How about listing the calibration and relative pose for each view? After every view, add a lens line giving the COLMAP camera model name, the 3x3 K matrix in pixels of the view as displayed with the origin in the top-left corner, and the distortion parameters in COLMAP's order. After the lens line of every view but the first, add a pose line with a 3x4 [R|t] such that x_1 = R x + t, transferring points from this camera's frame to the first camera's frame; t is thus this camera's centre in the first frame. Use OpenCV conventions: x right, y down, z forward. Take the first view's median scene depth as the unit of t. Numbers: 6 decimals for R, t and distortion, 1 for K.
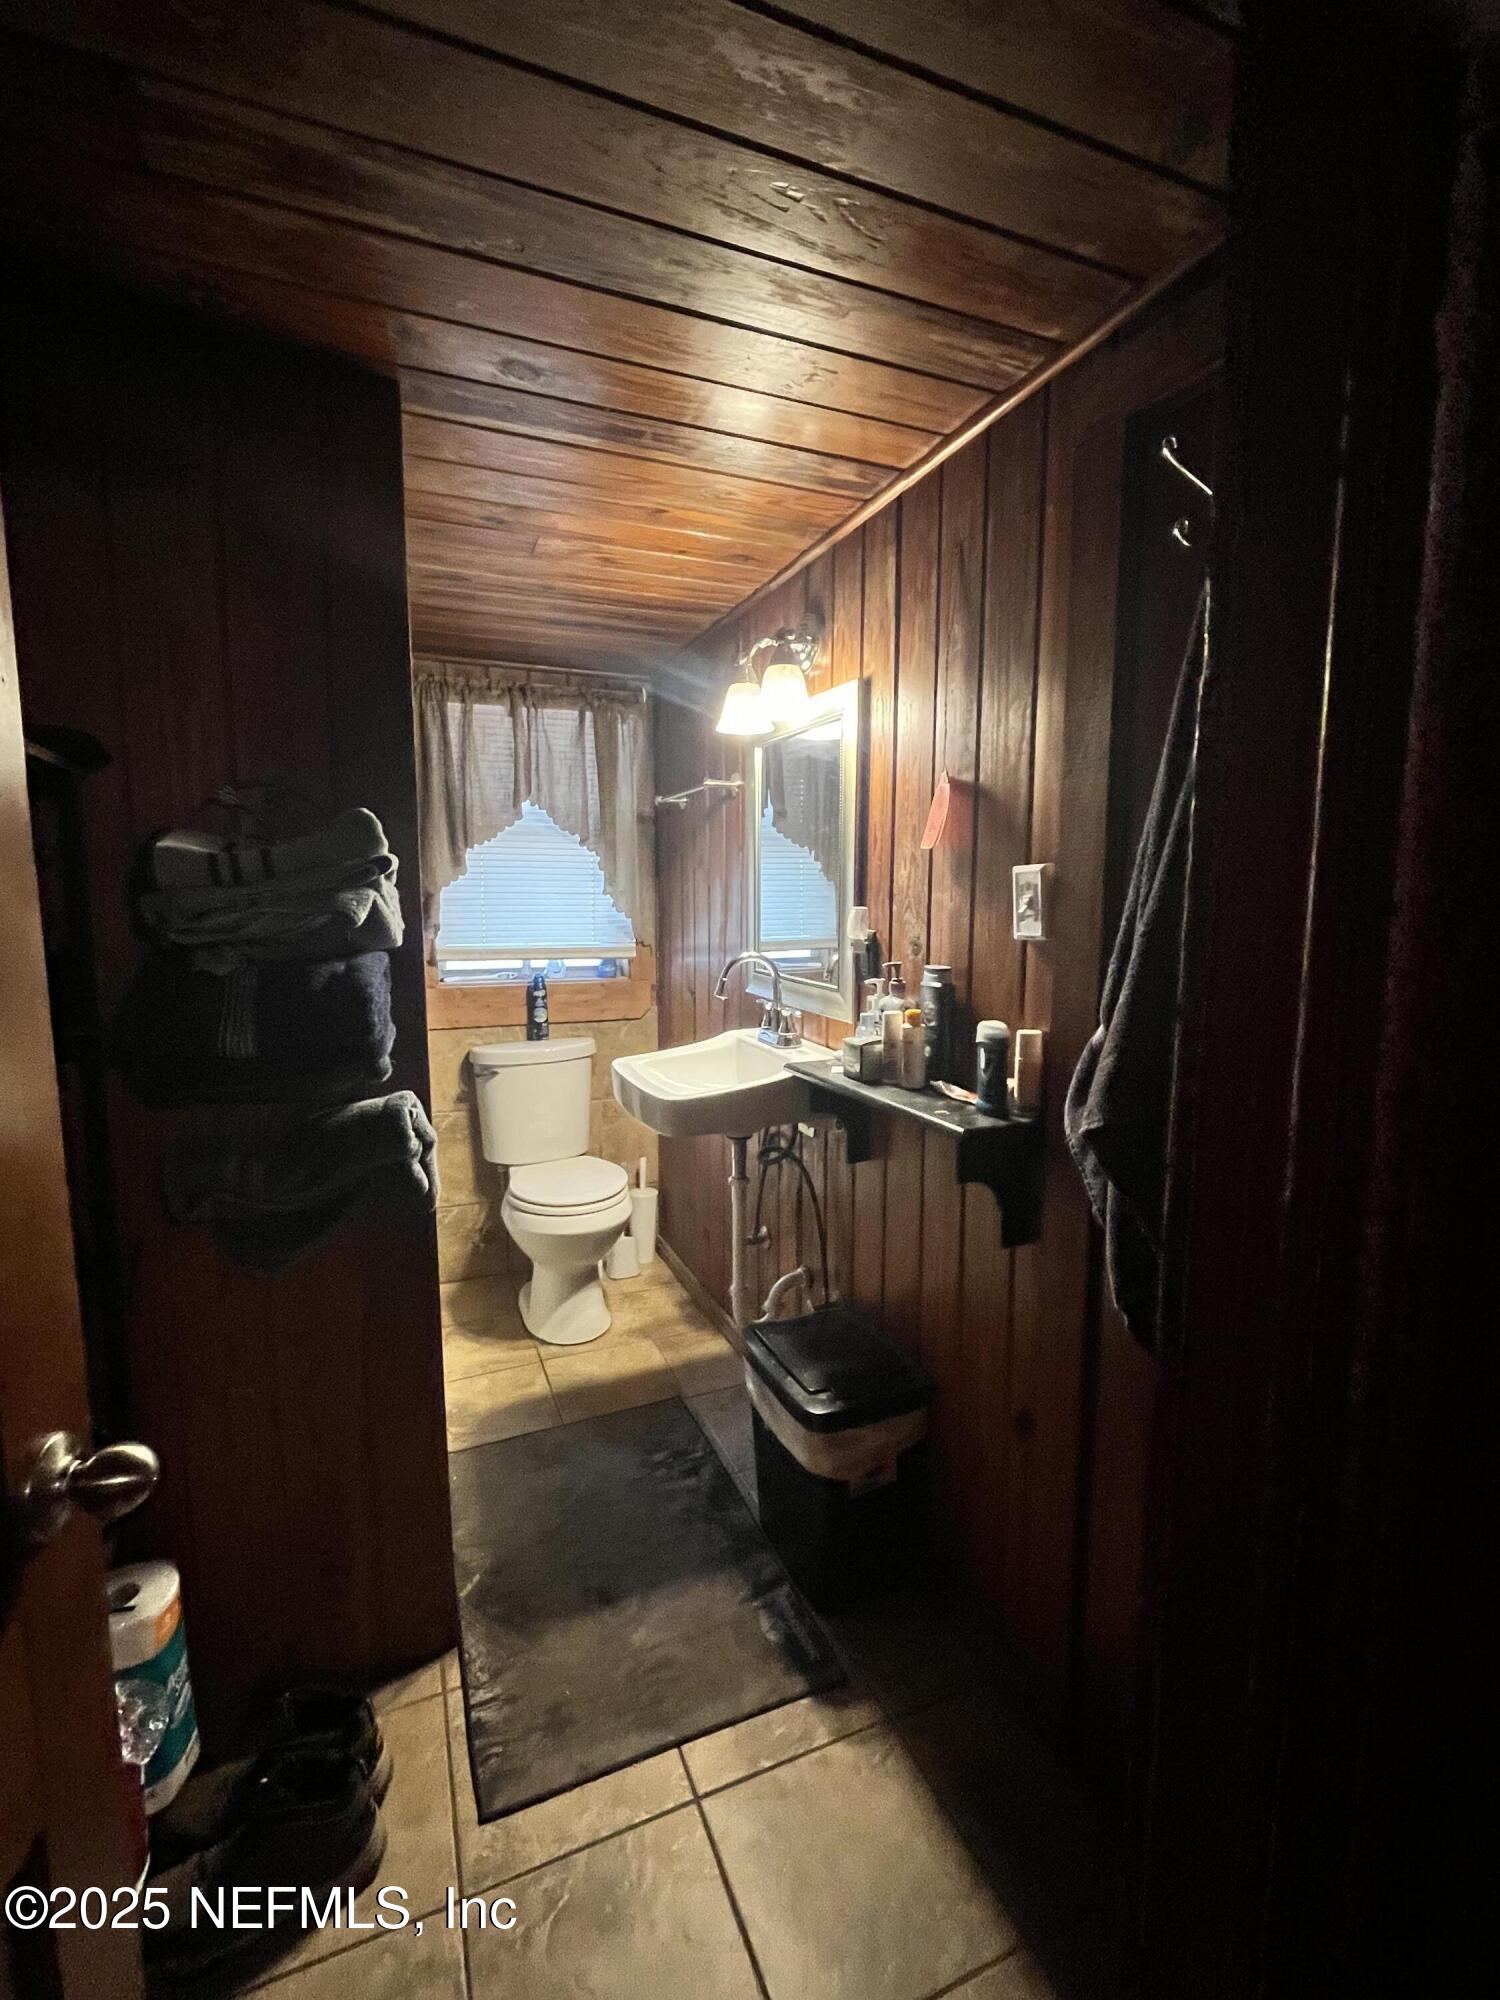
lens RADIAL K [[882.2, 0, 753.2], [0, 882.2, 996.3], [0, 0, 1]] dist [-0.004597, -0.000423]
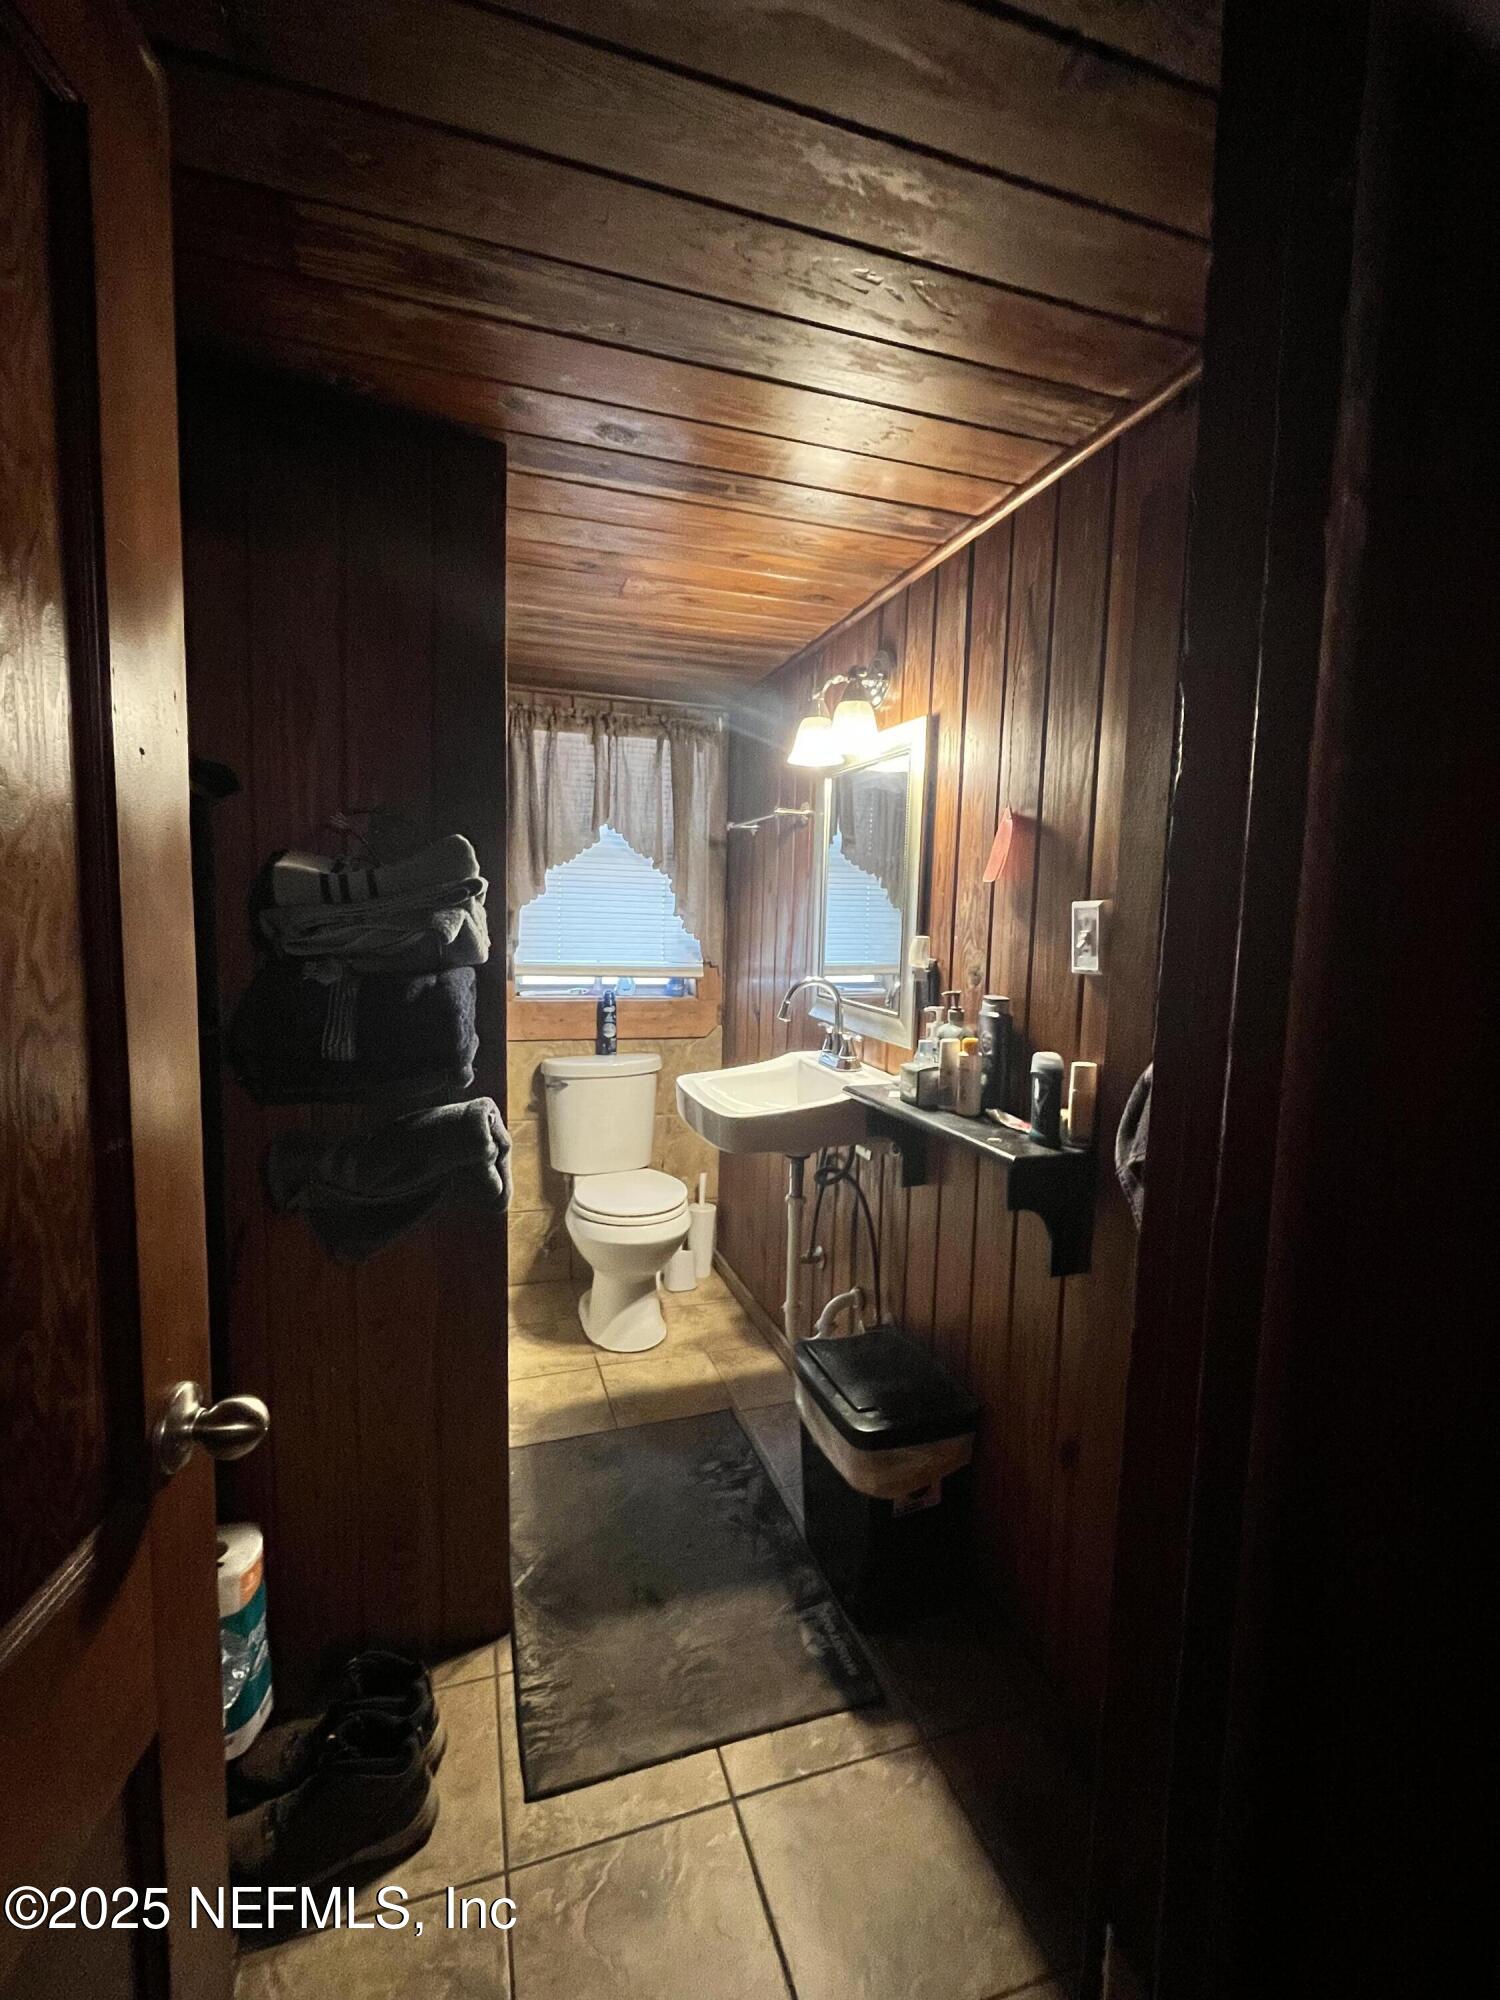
lens RADIAL K [[882.2, 0, 755.3], [0, 882.2, 995.3], [0, 0, 1]] dist [-0.004597, -0.000423]
pose [[0.996813, 0.031873, -0.073128, 0.004928], [-0.033690, 0.999150, -0.023754, -0.001685], [0.072309, 0.026142, 0.997040, -0.033108]]
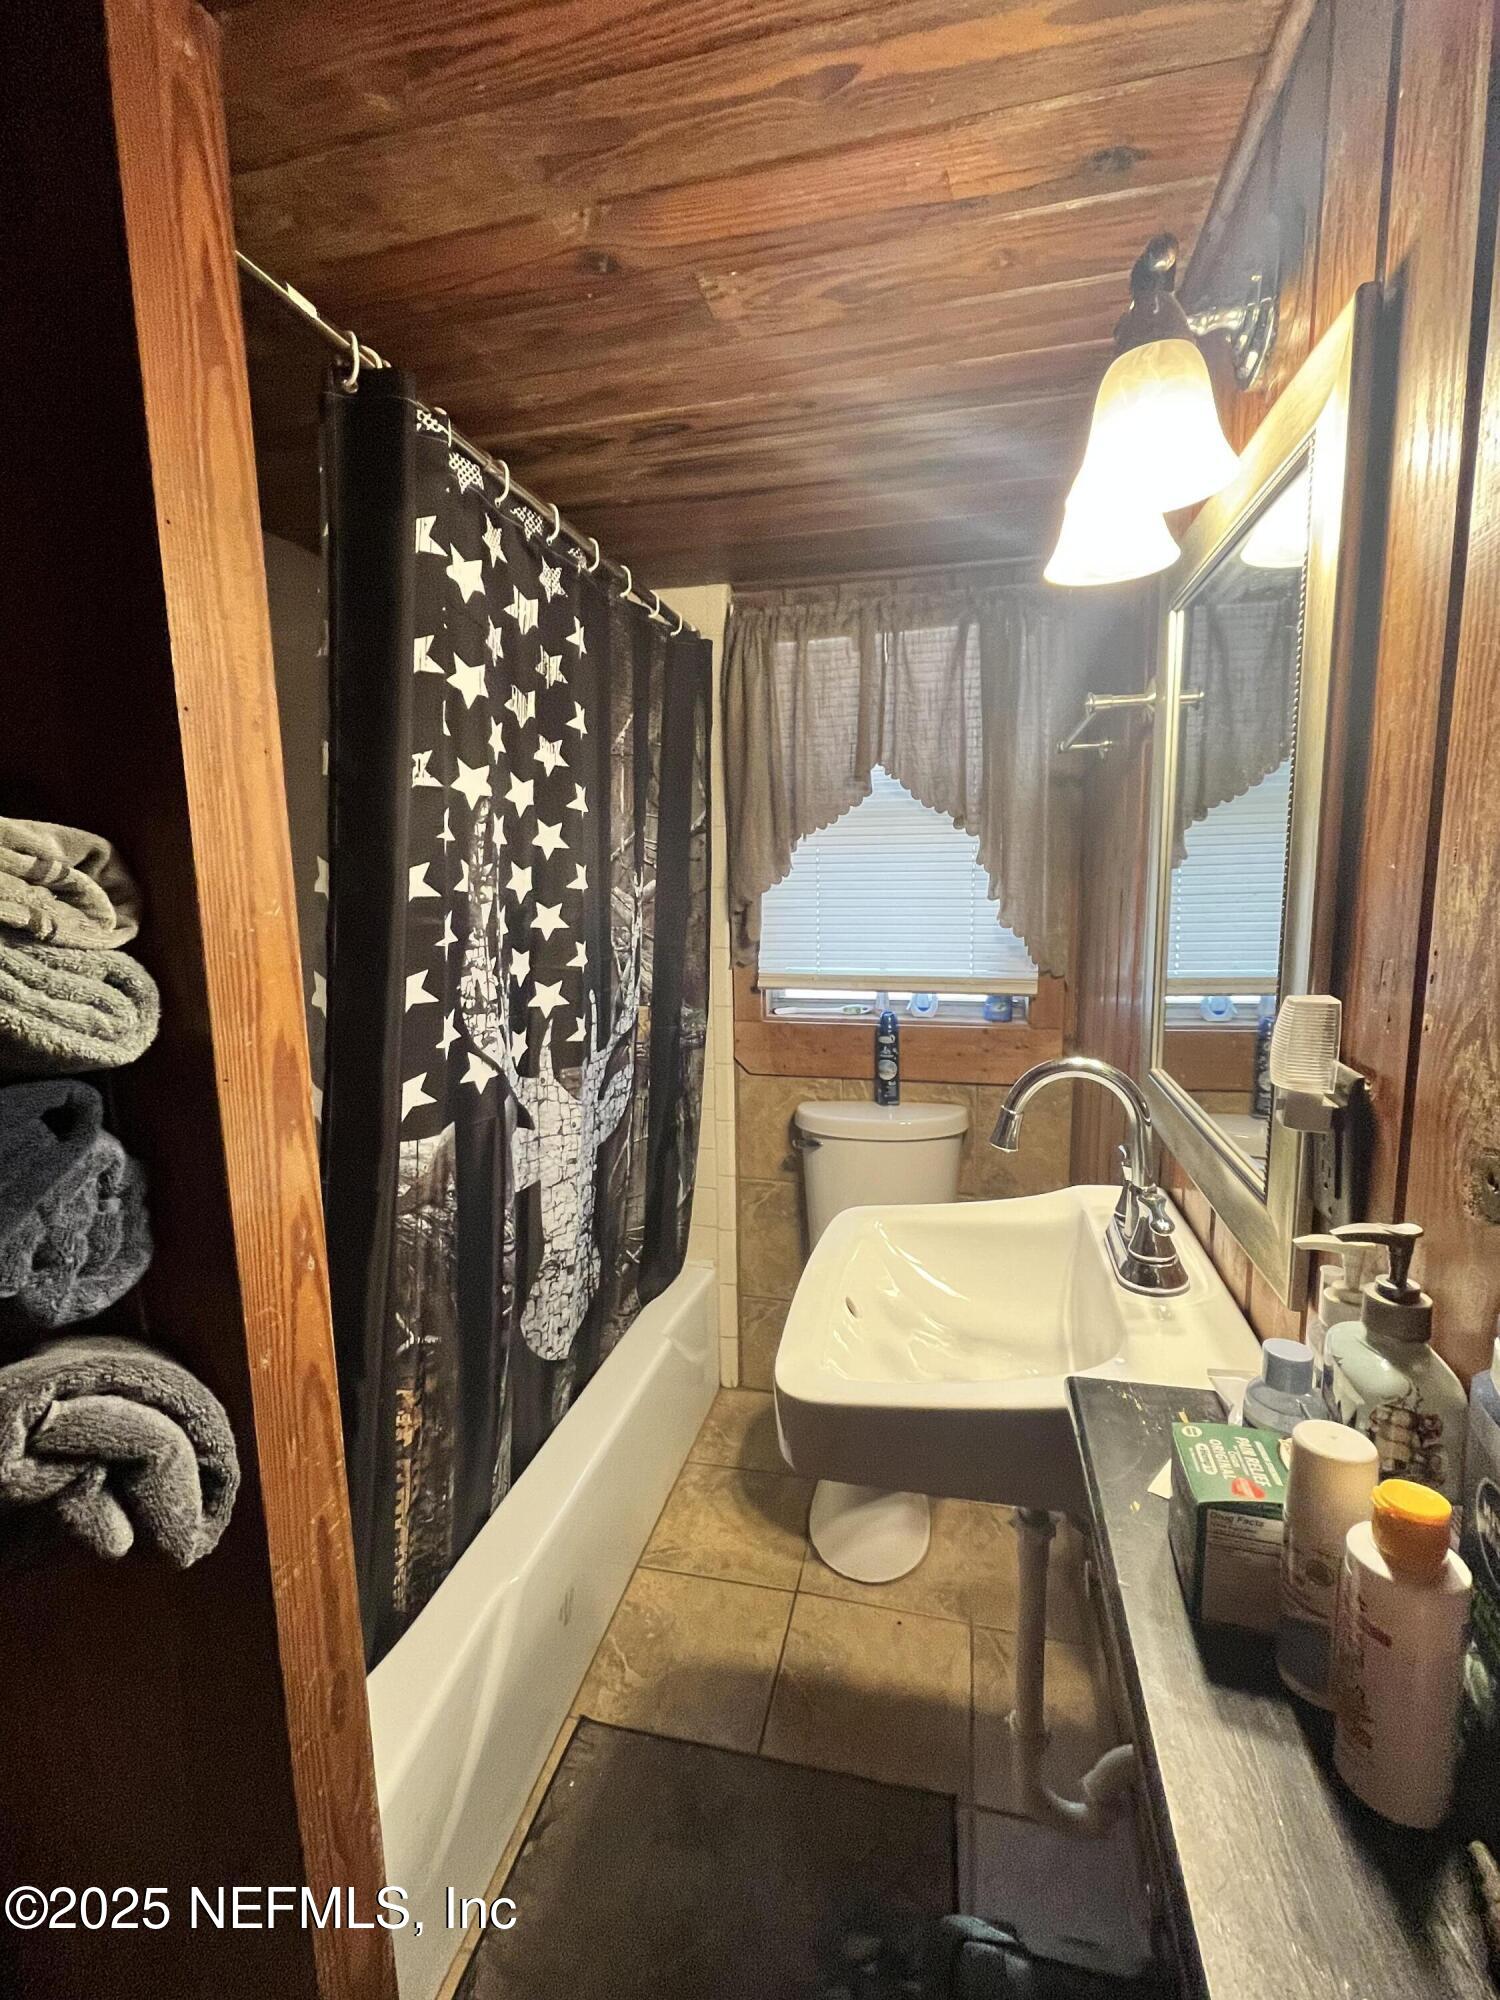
lens RADIAL K [[882.2, 0, 751.9], [0, 882.2, 995.5], [0, 0, 1]] dist [-0.004597, -0.000423]
pose [[0.803963, 0.066447, -0.590956, 0.142357], [-0.053013, 0.997790, 0.040071, -0.100223], [0.592312, -0.000888, 0.805708, 0.591243]]
